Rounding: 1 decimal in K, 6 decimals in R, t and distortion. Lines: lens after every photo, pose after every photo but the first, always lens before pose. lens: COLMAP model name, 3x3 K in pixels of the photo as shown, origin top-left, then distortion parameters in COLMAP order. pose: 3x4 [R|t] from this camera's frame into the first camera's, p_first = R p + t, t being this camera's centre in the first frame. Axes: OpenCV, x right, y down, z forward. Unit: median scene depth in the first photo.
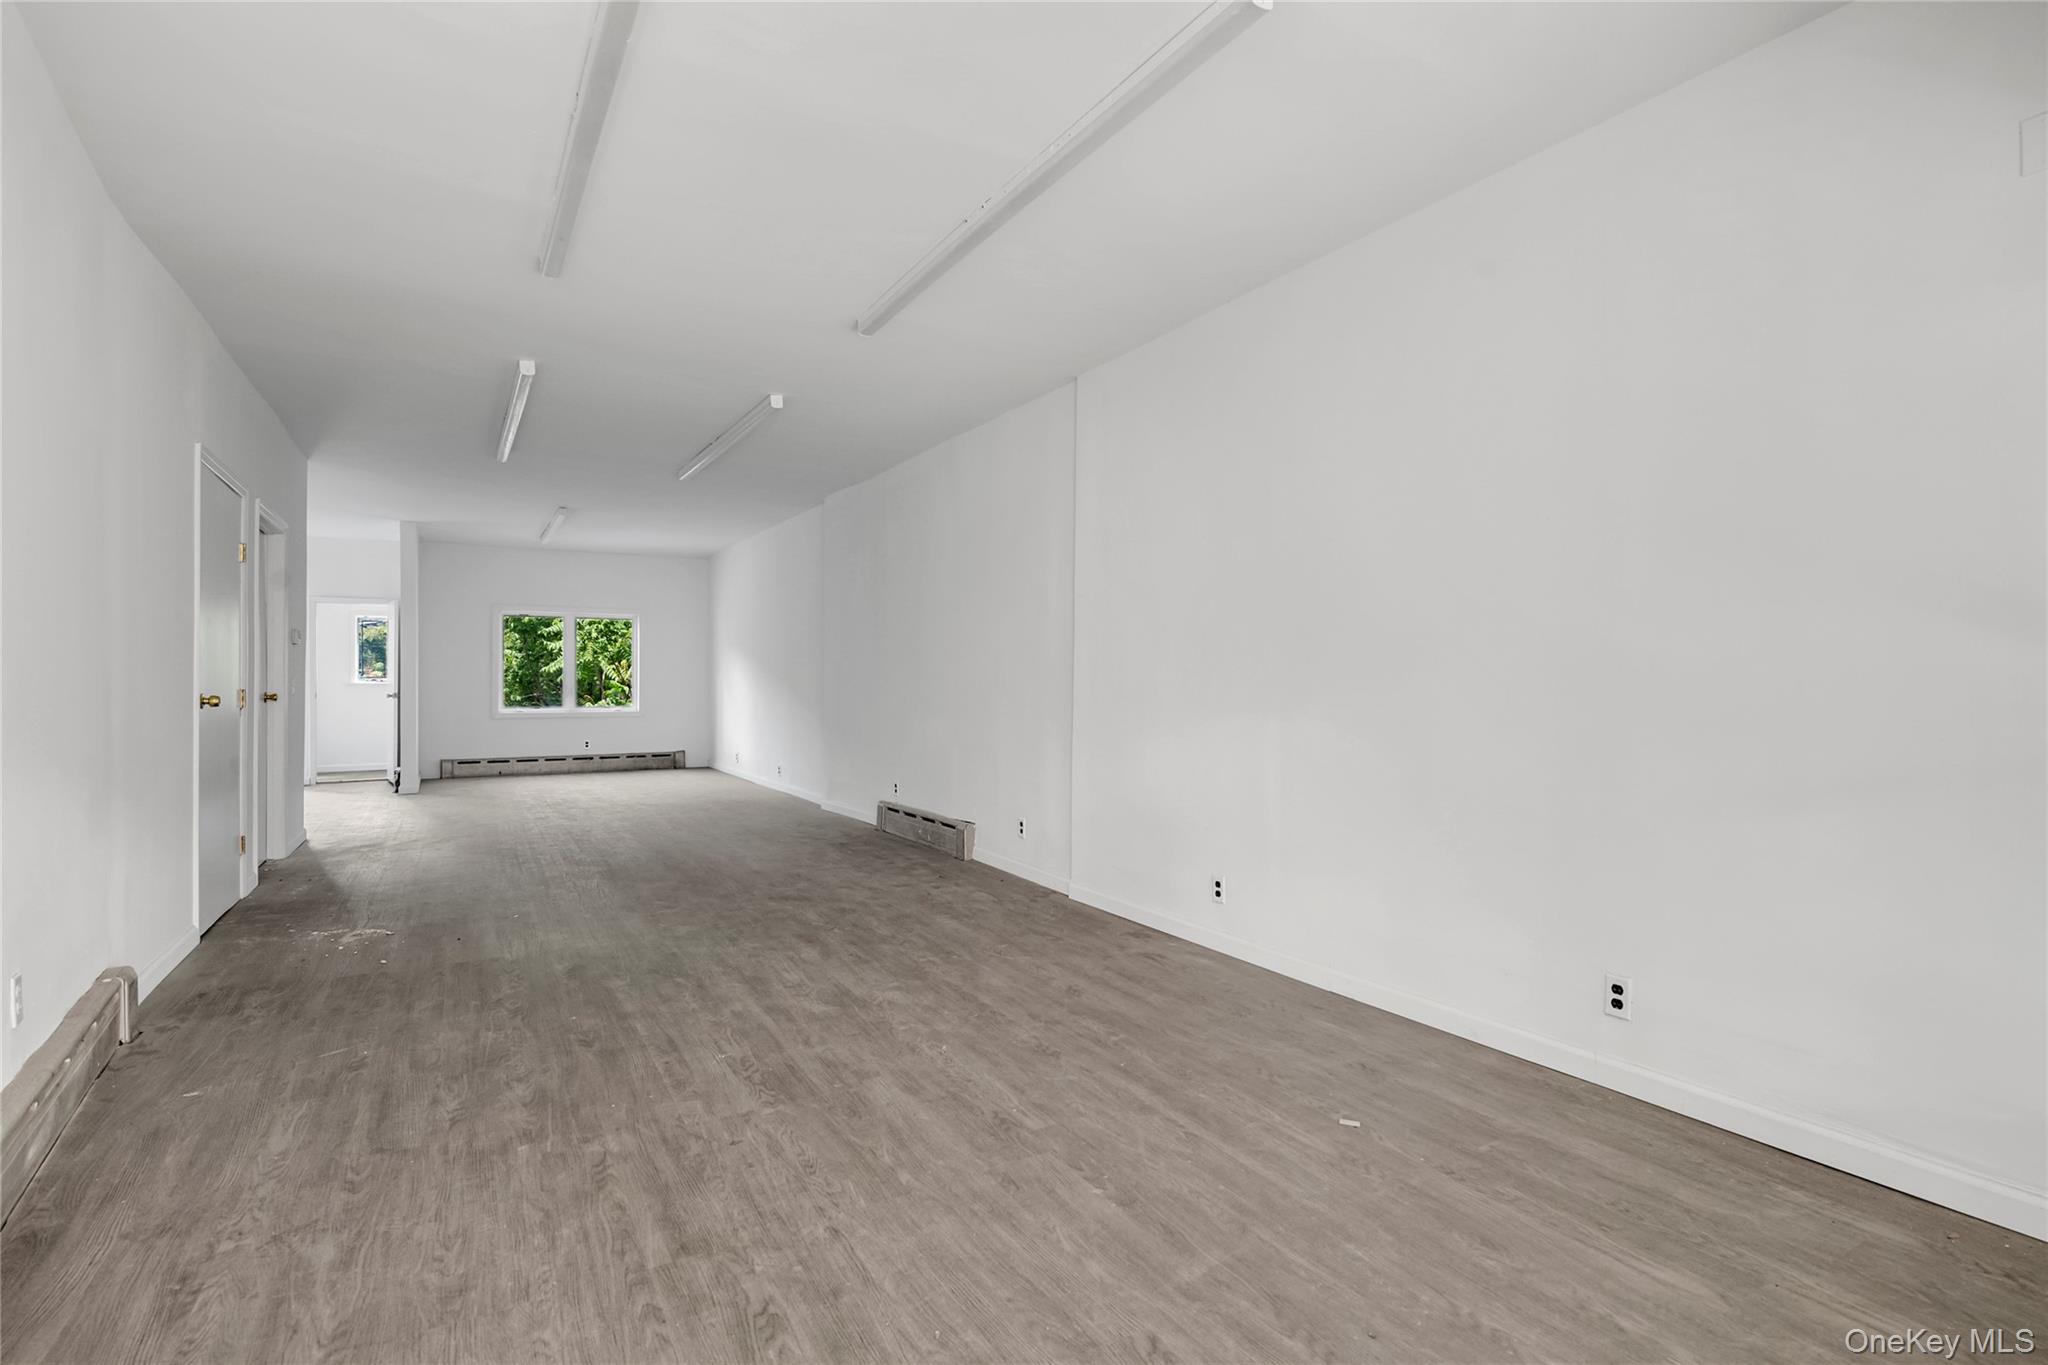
lens RADIAL K [[1058.5, 0, 1024.8], [0, 1058.5, 672.7], [0, 0, 1]] dist [0.002626, -0.001999]
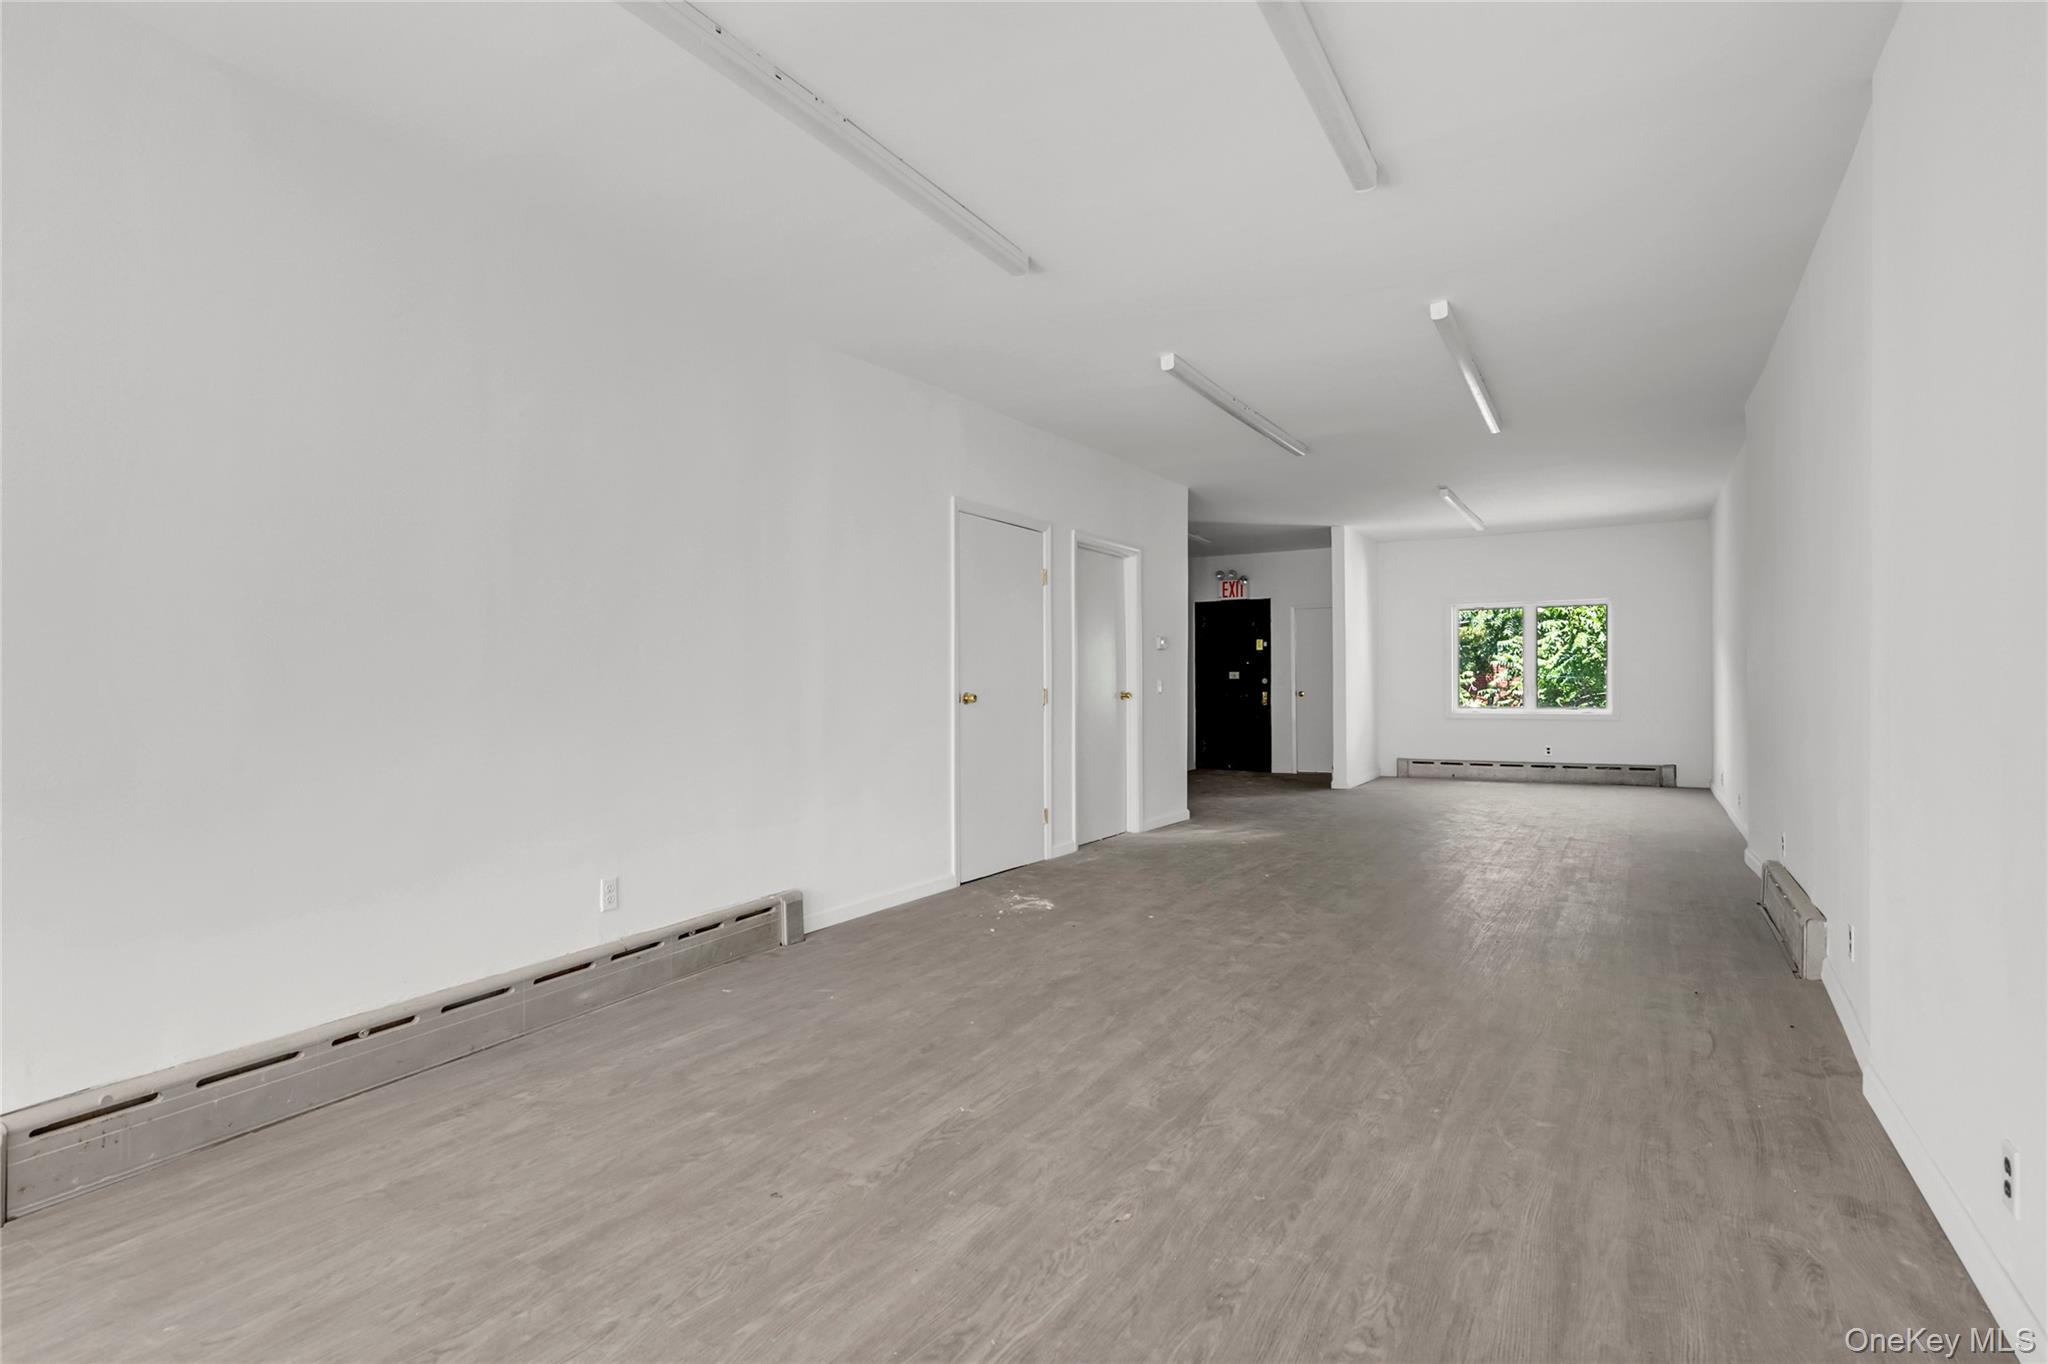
lens RADIAL K [[1058.5, 0, 1024.8], [0, 1058.5, 672.2], [0, 0, 1]] dist [0.002626, -0.001999]
pose [[0.447293, -0.013549, -0.894285, 0.425134], [0.015159, 0.999856, -0.007566, 0.007032], [0.894259, -0.010173, 0.447434, 0.534400]]
